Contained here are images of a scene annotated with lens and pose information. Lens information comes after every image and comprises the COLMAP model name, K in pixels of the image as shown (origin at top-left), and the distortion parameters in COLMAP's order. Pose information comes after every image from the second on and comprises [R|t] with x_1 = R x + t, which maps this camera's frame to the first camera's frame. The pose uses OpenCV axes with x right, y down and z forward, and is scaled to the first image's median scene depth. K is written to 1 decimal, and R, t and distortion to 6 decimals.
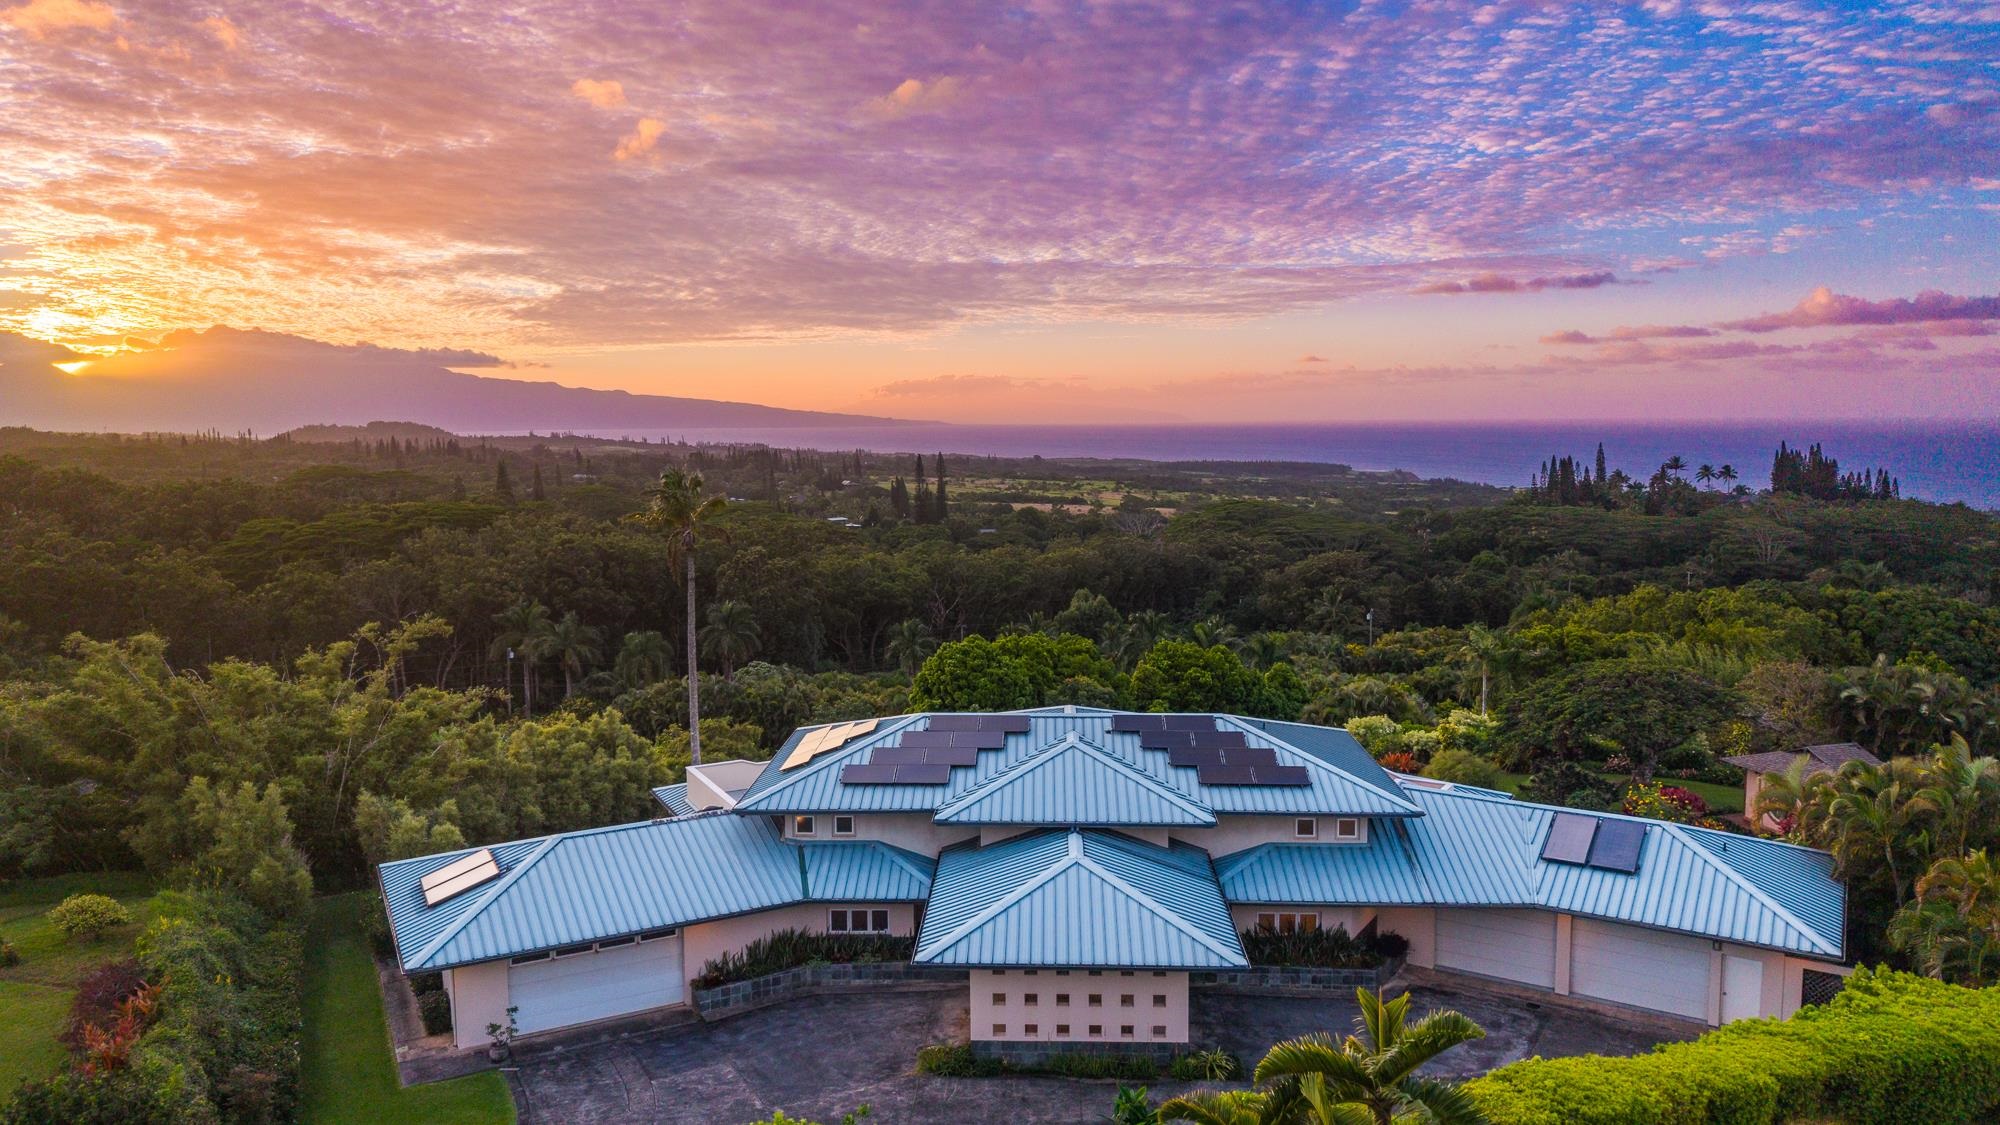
lens RADIAL K [[1379.4, 0, 1000.0], [0, 1379.4, 562.5], [0, 0, 1]] dist [0.046476, -0.046983]
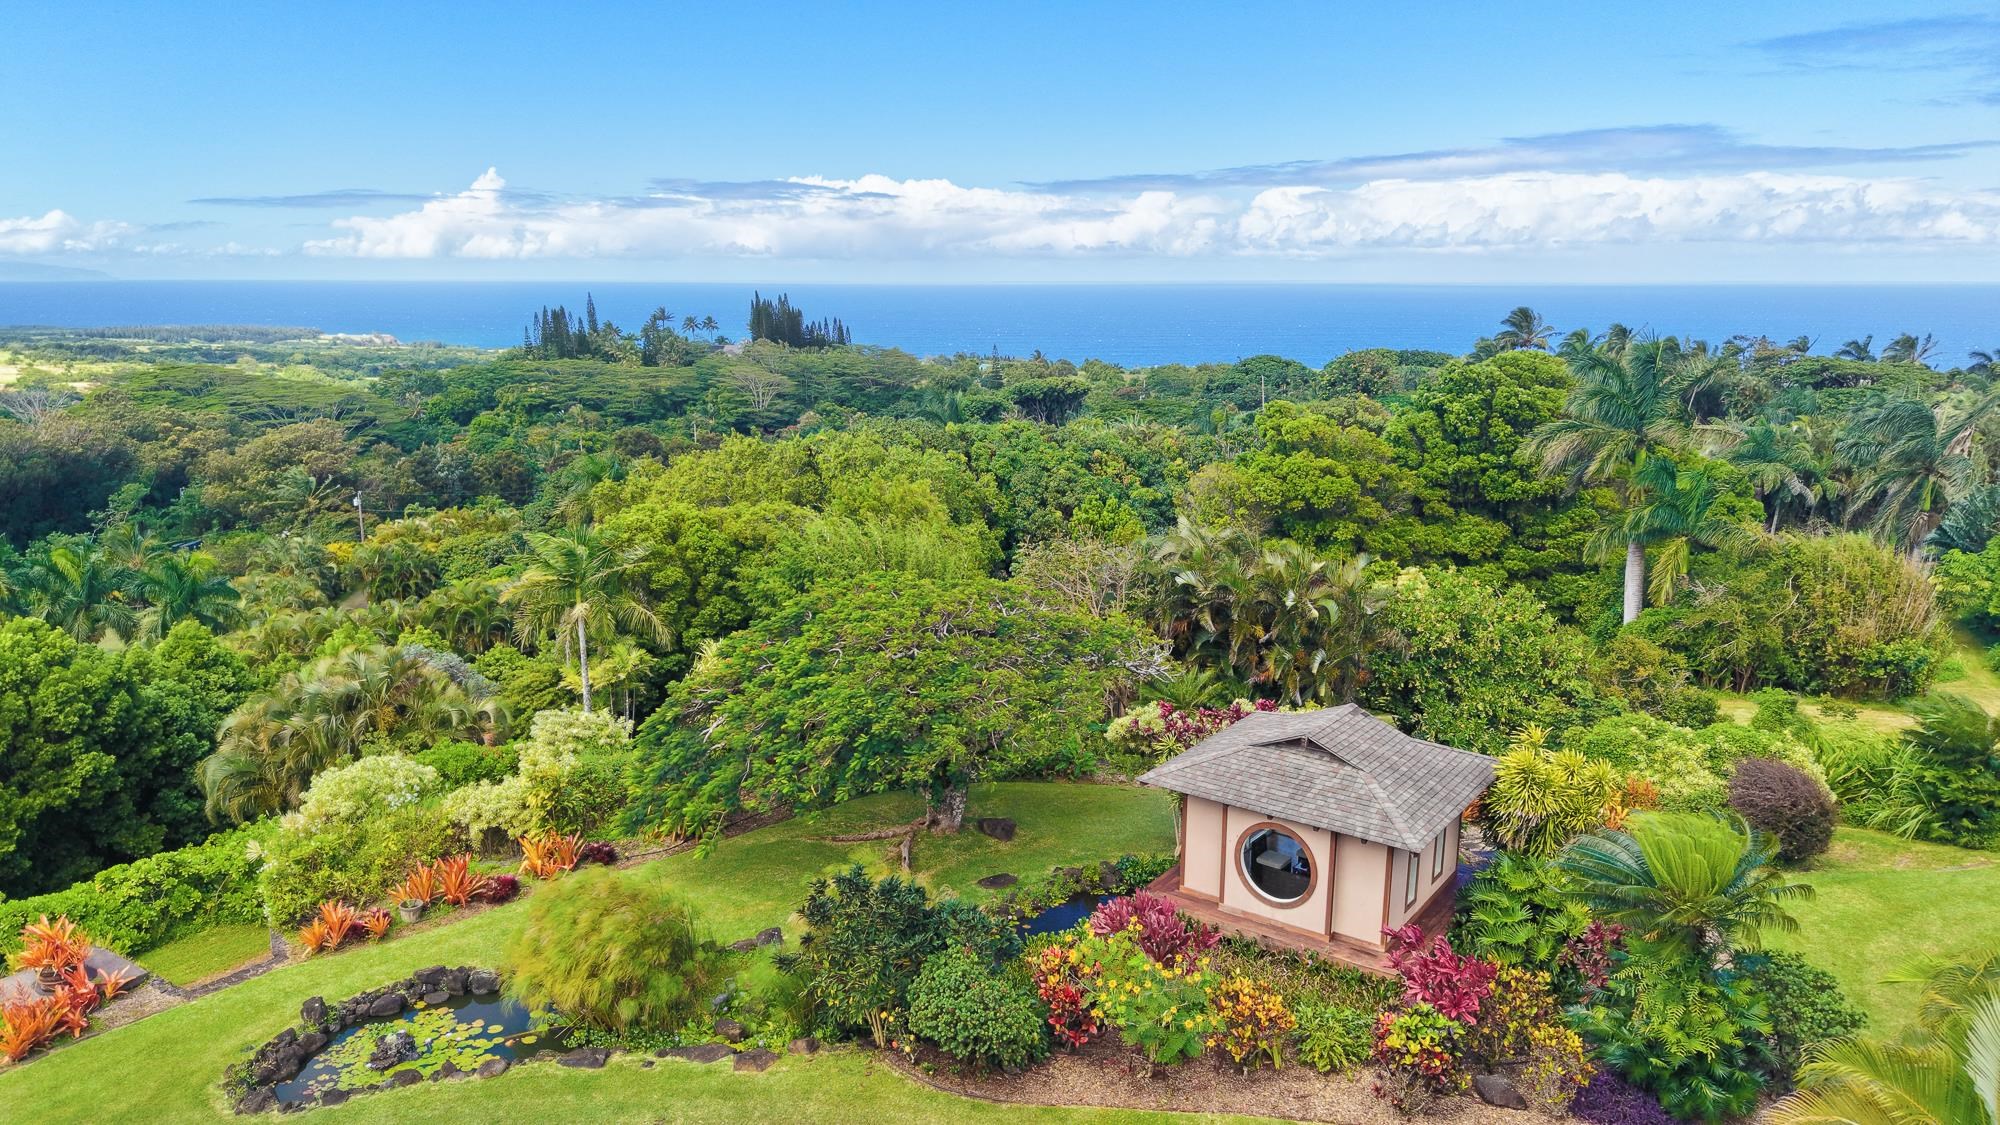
lens RADIAL K [[1347.1, 0, 995.0], [0, 1347.1, 635.7], [0, 0, 1]] dist [0.071262, -0.155793]
pose [[0.765773, -0.156897, 0.623679, 0.281802], [0.059954, 0.982977, 0.173670, 0.014778], [-0.640311, -0.095600, 0.762144, 0.958750]]
